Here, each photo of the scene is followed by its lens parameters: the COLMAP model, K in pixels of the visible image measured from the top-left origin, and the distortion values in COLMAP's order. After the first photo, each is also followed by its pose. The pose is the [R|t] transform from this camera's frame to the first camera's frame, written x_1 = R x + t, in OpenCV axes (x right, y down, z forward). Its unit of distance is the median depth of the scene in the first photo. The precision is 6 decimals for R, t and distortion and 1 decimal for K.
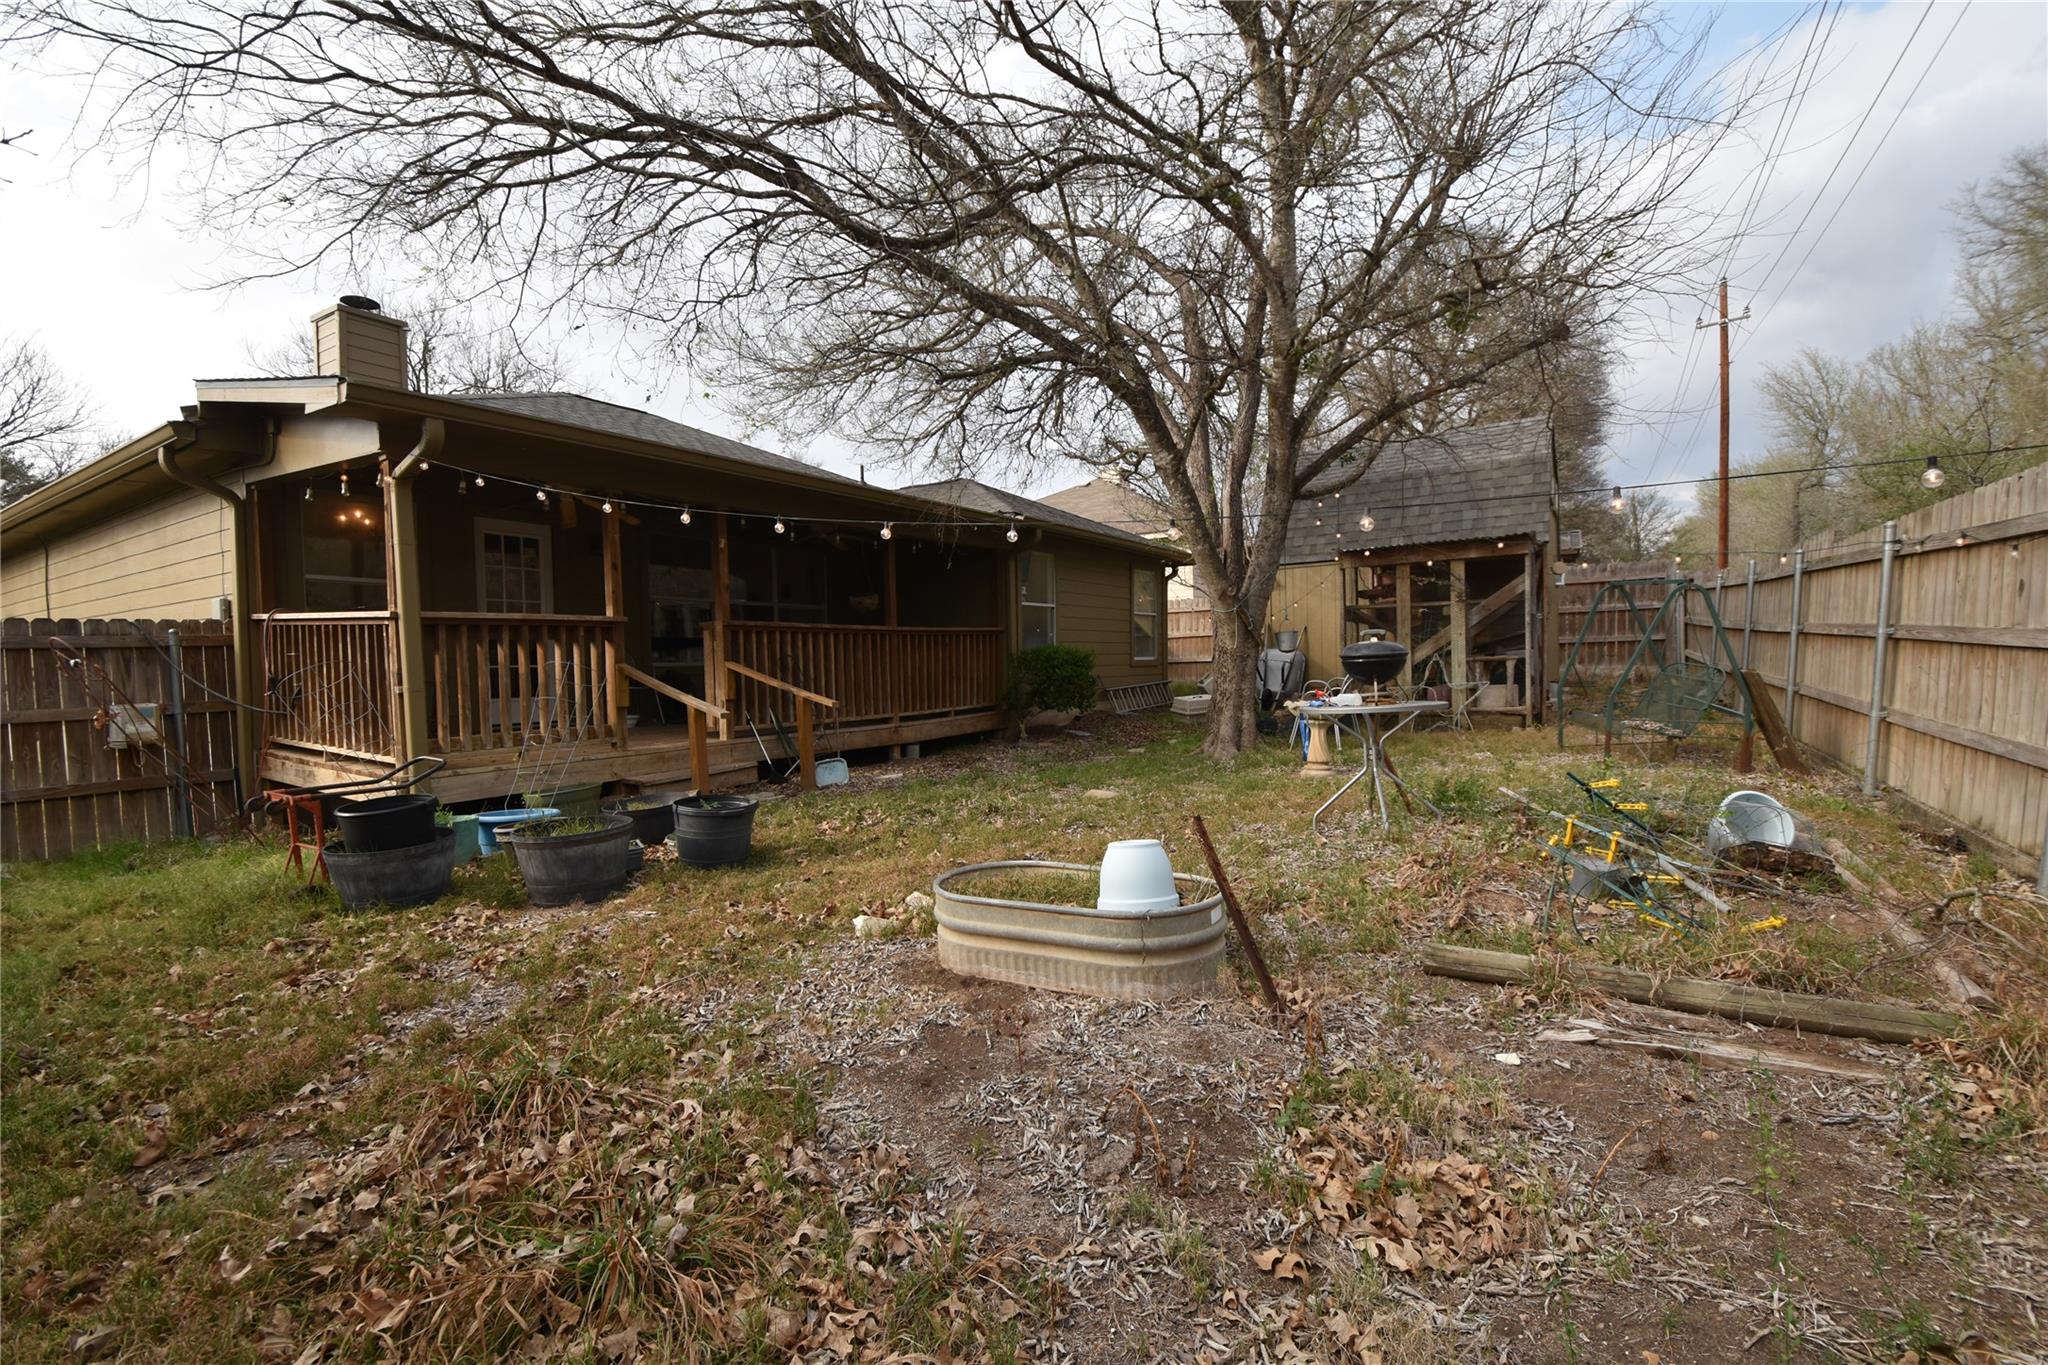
lens RADIAL K [[900.7, 0, 1032.3], [0, 900.7, 692.4], [0, 0, 1]] dist [0.023054, -0.026295]
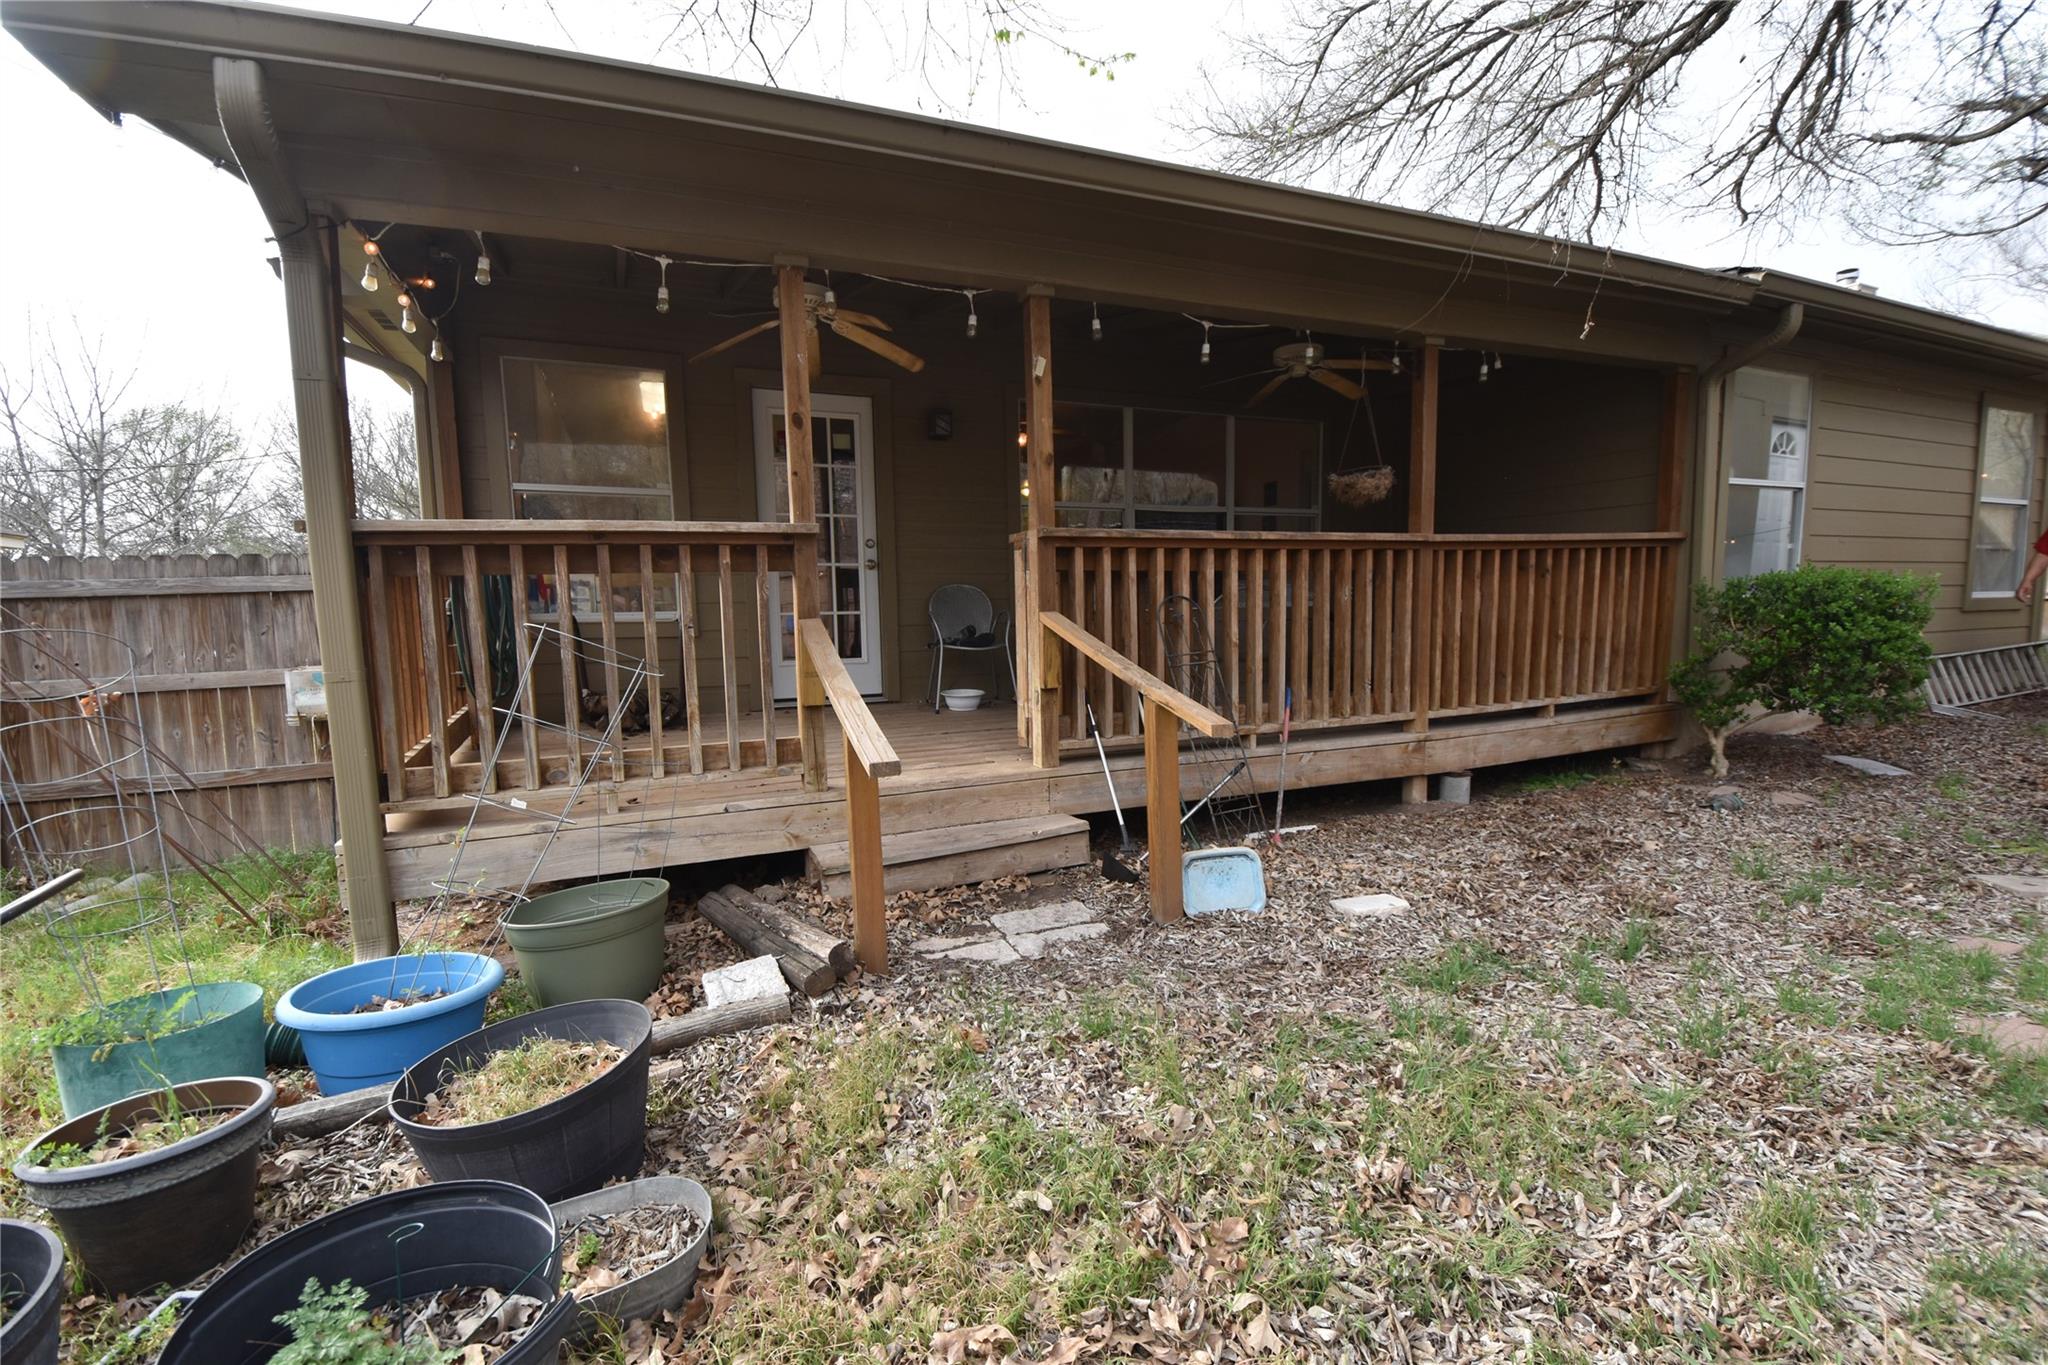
lens RADIAL K [[900.7, 0, 1032.3], [0, 900.7, 692.4], [0, 0, 1]] dist [0.023054, -0.026295]
pose [[0.828058, 0.061153, -0.557297, -0.053096], [-0.017103, 0.996326, 0.083917, -0.025467], [0.560382, -0.059957, 0.826062, 0.477810]]
